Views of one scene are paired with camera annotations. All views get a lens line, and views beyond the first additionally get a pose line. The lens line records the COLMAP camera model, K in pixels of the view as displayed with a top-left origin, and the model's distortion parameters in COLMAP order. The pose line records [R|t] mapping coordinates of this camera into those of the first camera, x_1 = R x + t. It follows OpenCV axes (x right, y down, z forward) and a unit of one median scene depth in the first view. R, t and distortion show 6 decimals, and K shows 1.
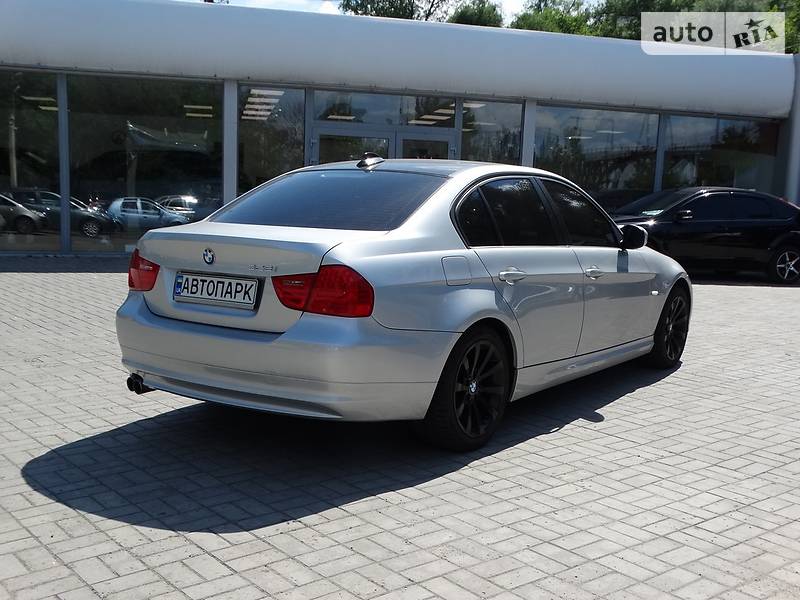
lens RADIAL K [[1036.3, 0, 400.0], [0, 1036.3, 300.0], [0, 0, 1]] dist [0.014283, 0.046011]
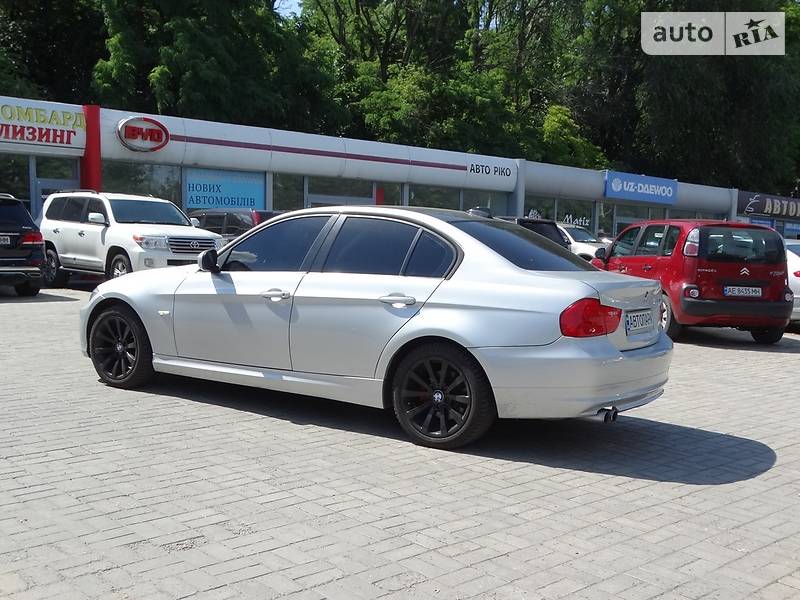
lens RADIAL K [[1036.3, 0, 400.0], [0, 1036.3, 300.0], [0, 0, 1]] dist [0.014283, 0.046011]
pose [[-0.124847, -0.102521, 0.986865, -1.447289], [0.071685, 0.991116, 0.112032, -0.206810], [-0.989583, 0.084730, -0.116388, 1.444039]]
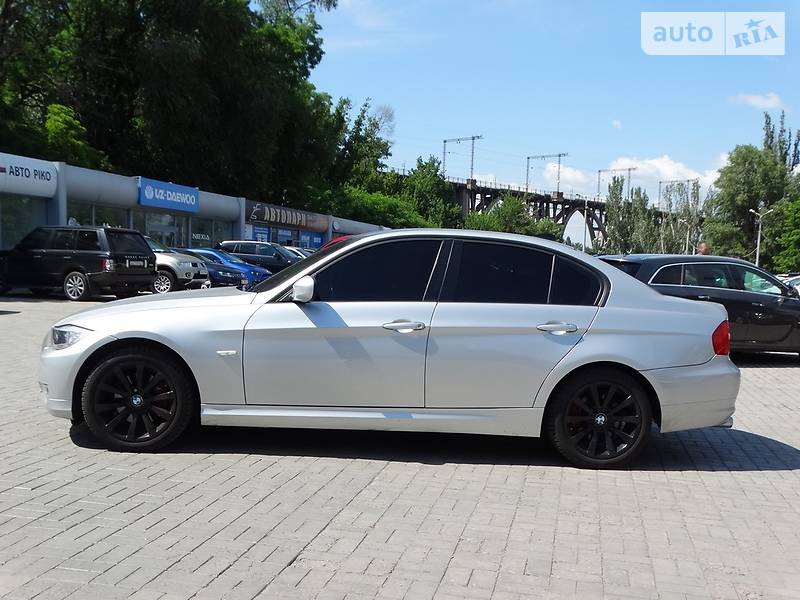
lens RADIAL K [[1036.3, 0, 400.0], [0, 1036.3, 300.0], [0, 0, 1]] dist [0.014283, 0.046011]
pose [[-0.650409, -0.085058, 0.754807, -1.014178], [0.033697, 0.989501, 0.140542, -0.284800], [-0.758837, 0.116844, -0.640714, 2.277205]]
